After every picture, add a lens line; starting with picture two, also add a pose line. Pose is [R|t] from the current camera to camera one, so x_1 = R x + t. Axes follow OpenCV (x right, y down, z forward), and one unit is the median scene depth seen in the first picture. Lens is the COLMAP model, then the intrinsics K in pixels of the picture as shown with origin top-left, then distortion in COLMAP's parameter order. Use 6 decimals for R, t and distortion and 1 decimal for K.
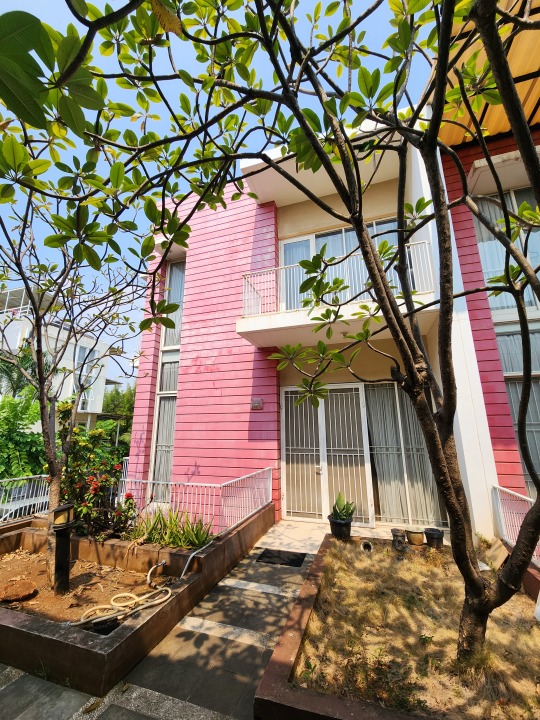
lens RADIAL K [[295.9, 0, 268.0], [0, 295.9, 360.7], [0, 0, 1]] dist [0.007855, -0.003219]
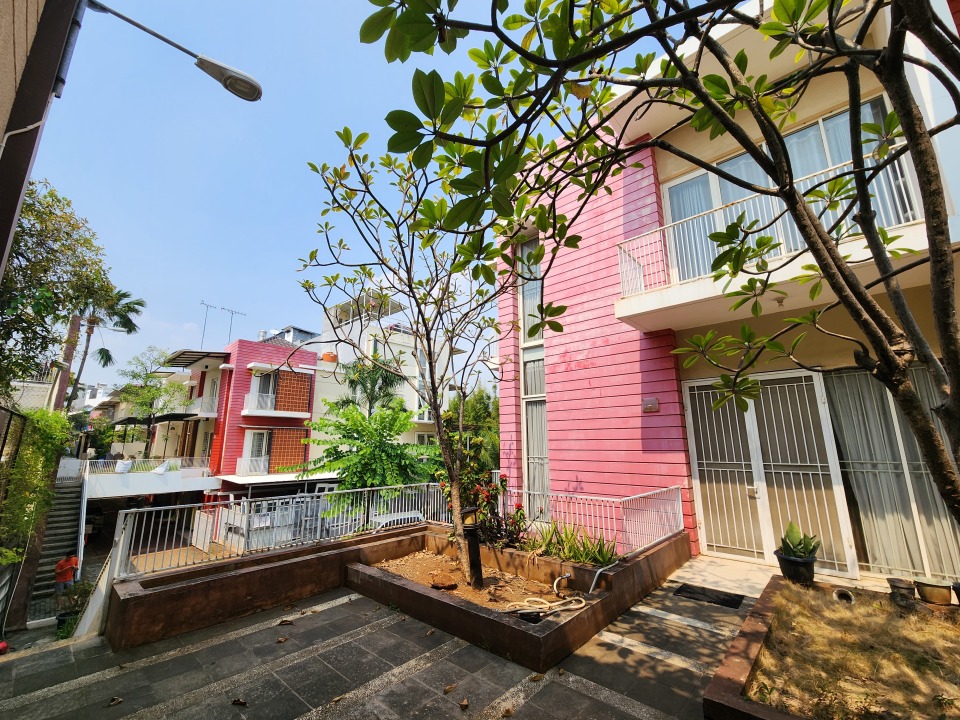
lens RADIAL K [[394.5, 0, 479.1], [0, 394.5, 363.0], [0, 0, 1]] dist [0.007855, -0.003219]
pose [[0.915685, -0.082895, -0.393256, -0.054554], [0.094780, 0.995439, 0.010862, -0.030895], [0.390562, -0.047219, 0.919365, -0.215753]]
